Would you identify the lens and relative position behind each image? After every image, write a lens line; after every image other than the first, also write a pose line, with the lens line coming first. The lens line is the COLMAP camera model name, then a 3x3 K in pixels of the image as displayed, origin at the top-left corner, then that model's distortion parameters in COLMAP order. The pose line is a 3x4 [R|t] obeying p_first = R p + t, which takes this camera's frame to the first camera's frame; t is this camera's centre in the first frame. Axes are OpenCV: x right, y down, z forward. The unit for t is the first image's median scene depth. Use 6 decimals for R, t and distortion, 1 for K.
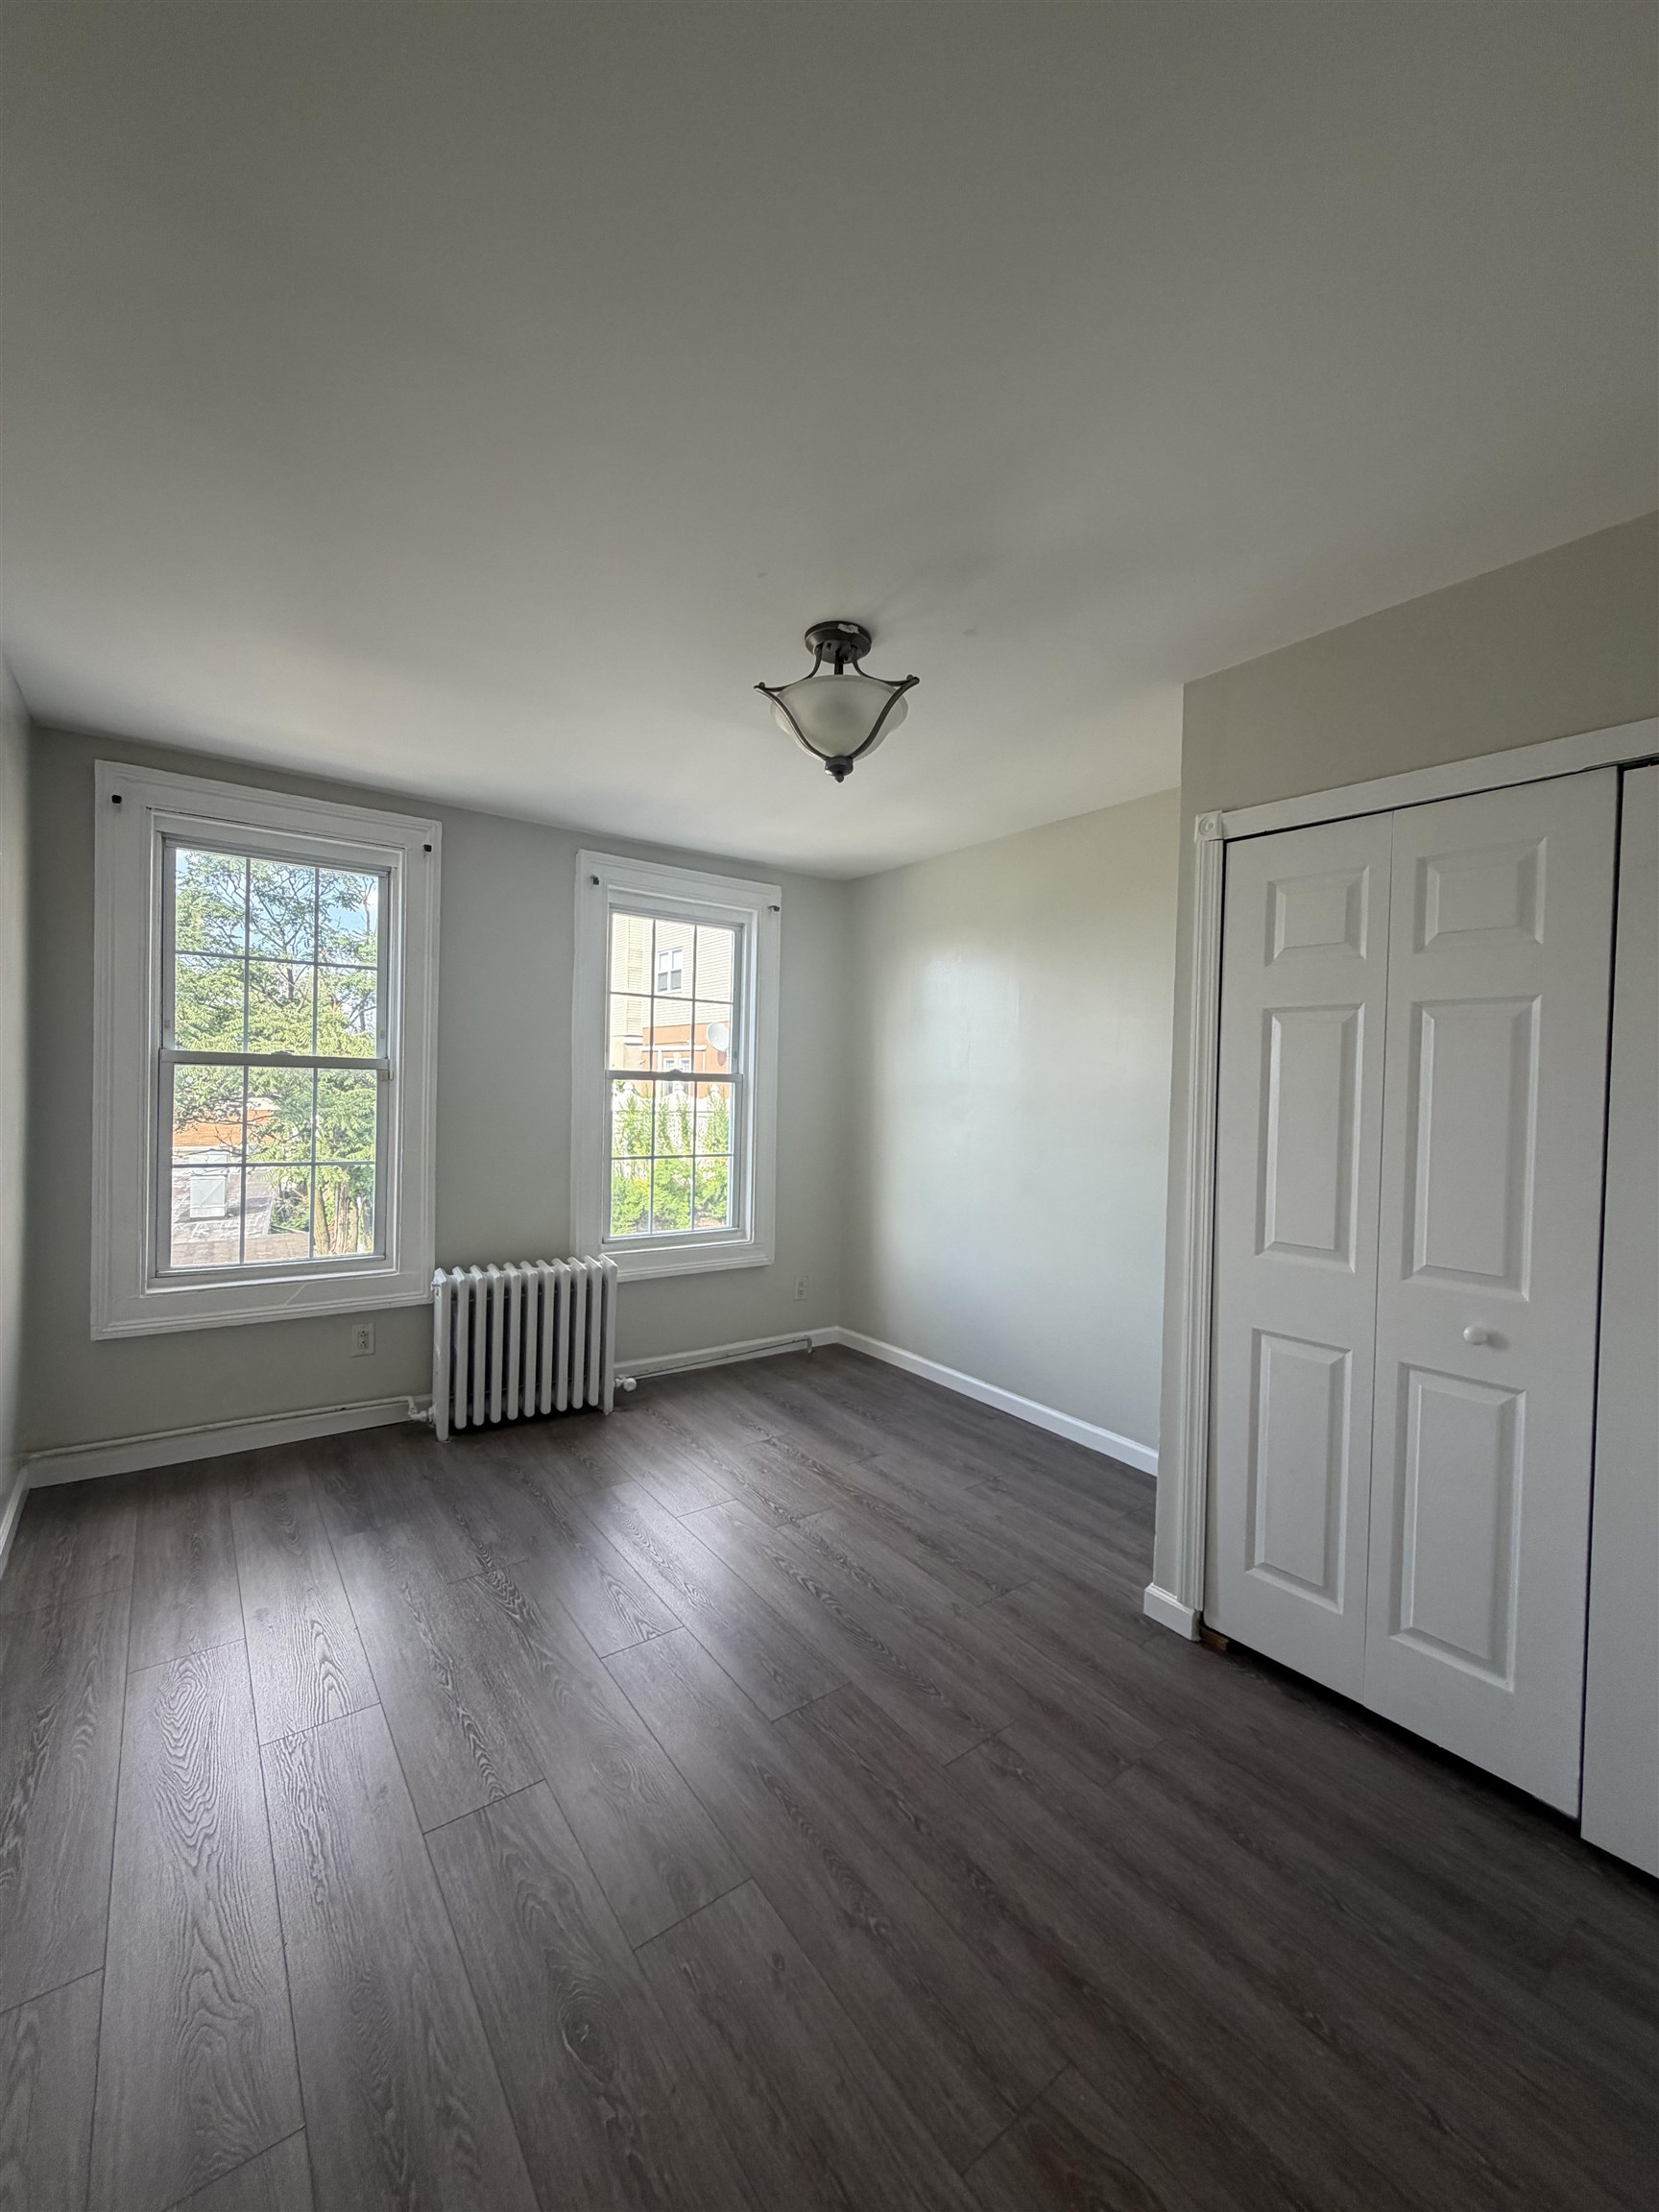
lens RADIAL K [[878.1, 0, 831.8], [0, 878.1, 1074.5], [0, 0, 1]] dist [-0.000281, 0.000202]
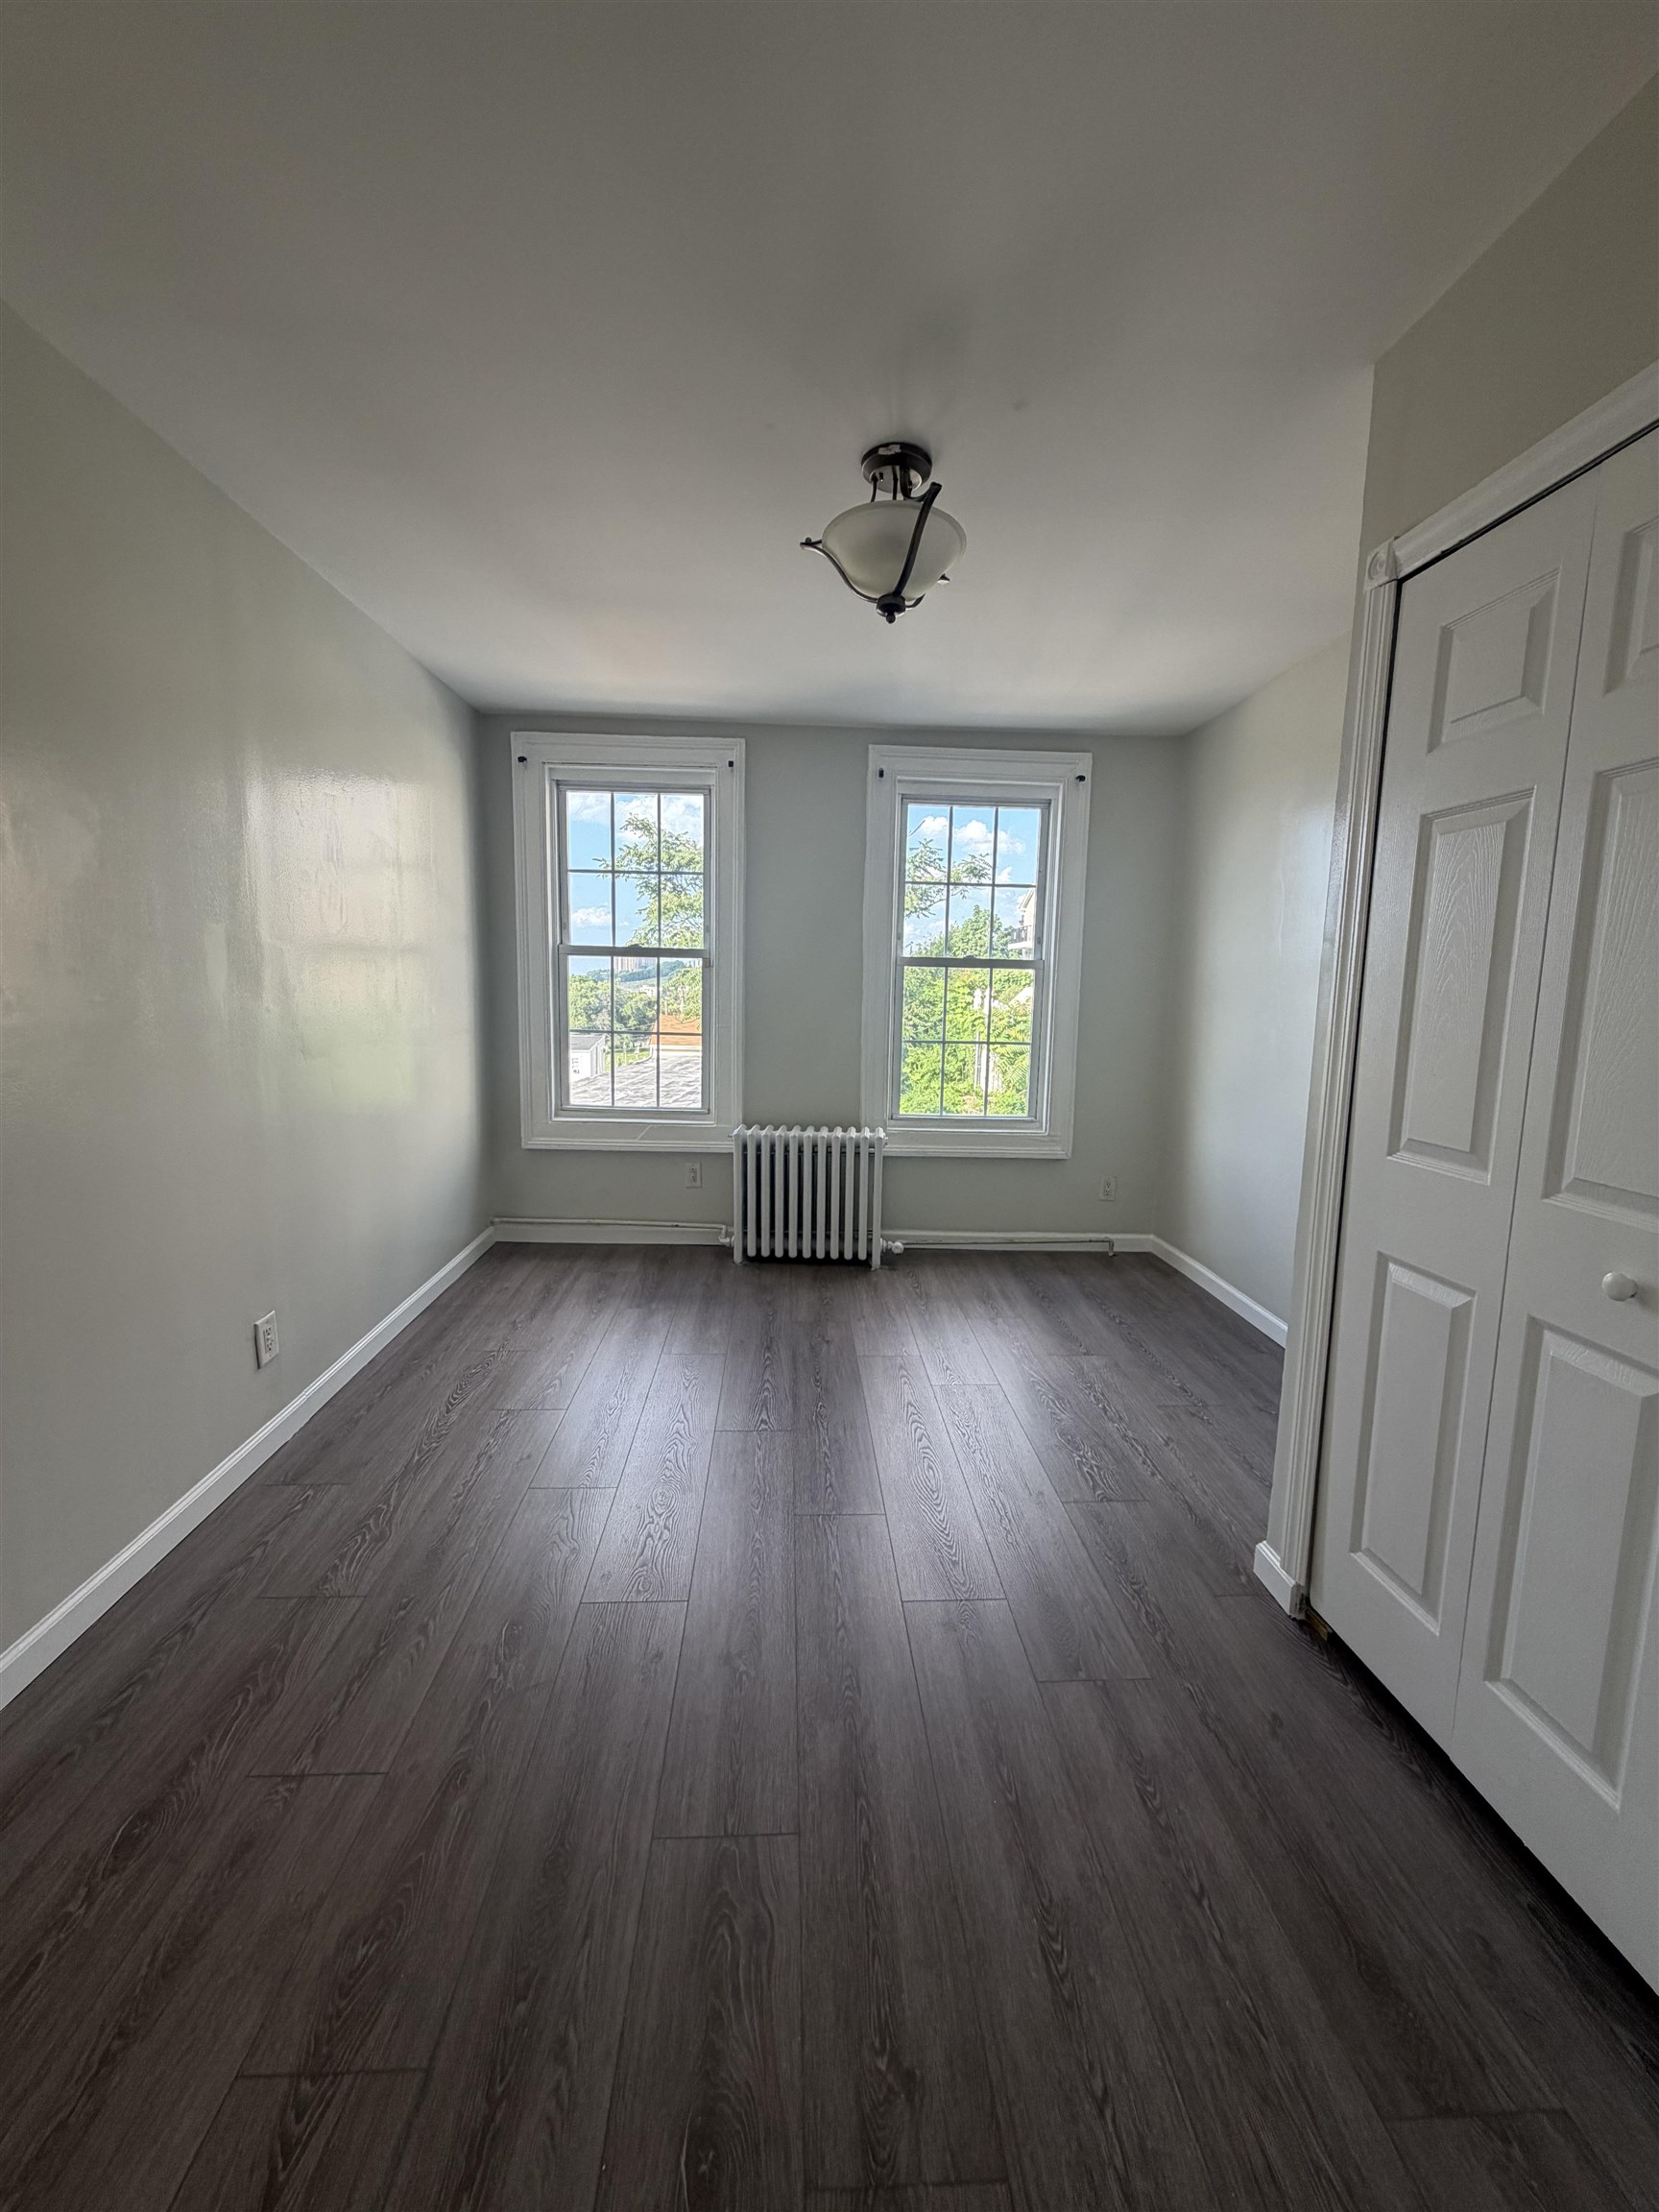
lens RADIAL K [[878.1, 0, 816.3], [0, 878.1, 1072.0], [0, 0, 1]] dist [-0.000281, 0.000202]
pose [[0.829821, 0.048363, -0.555930, 0.382463], [0.004602, 0.995610, 0.093482, 0.049798], [0.558011, -0.080132, 0.825956, 0.095856]]
